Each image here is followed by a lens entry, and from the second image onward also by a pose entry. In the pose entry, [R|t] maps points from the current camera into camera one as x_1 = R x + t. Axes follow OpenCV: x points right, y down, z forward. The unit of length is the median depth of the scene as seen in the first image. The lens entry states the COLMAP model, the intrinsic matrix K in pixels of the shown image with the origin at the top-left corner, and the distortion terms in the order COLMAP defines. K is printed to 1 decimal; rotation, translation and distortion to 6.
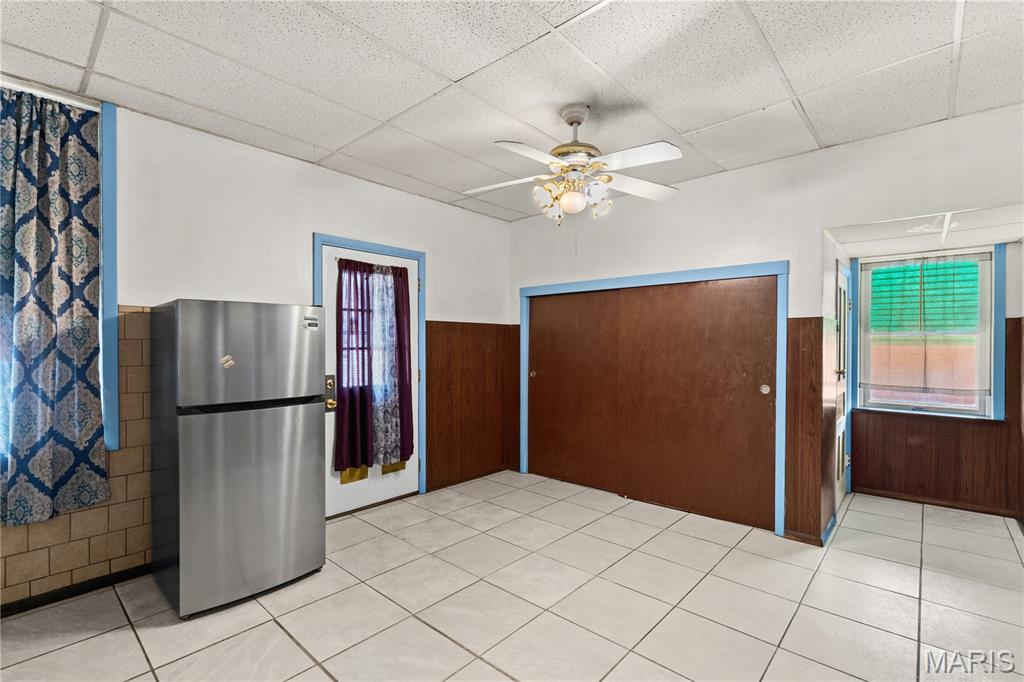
lens RADIAL K [[464.2, 0, 518.1], [0, 464.2, 344.8], [0, 0, 1]] dist [0.000091, -0.000489]
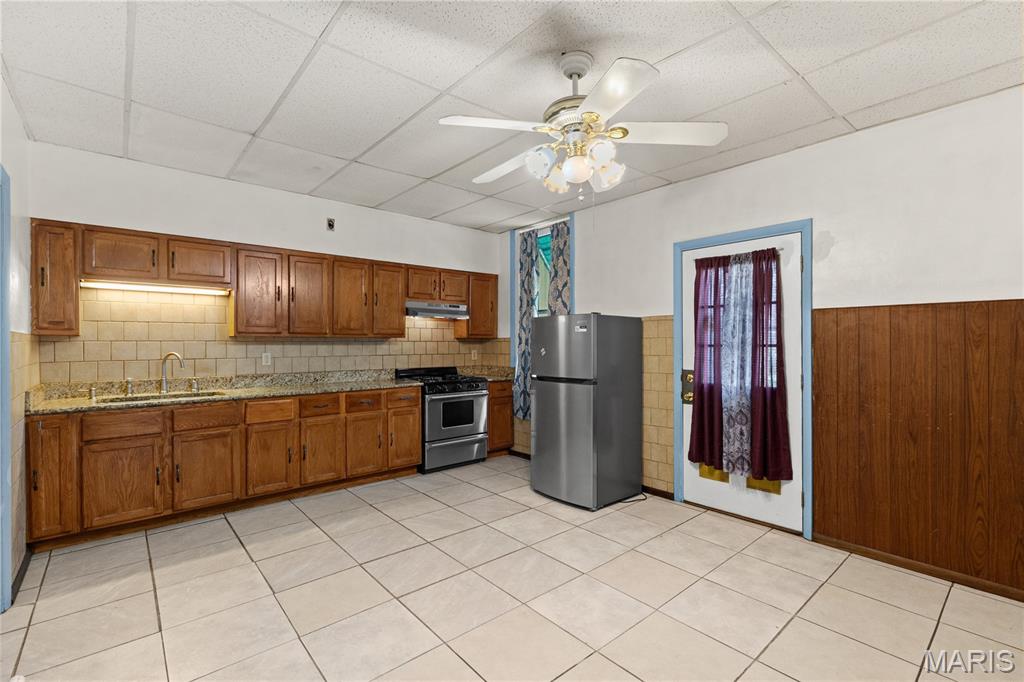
lens RADIAL K [[464.2, 0, 519.3], [0, 464.2, 342.0], [0, 0, 1]] dist [0.000091, -0.000489]
pose [[-0.133921, -0.003102, -0.990987, 0.680574], [-0.000705, 0.999995, -0.003035, 0.003281], [0.990992, 0.000292, -0.133922, 0.717594]]
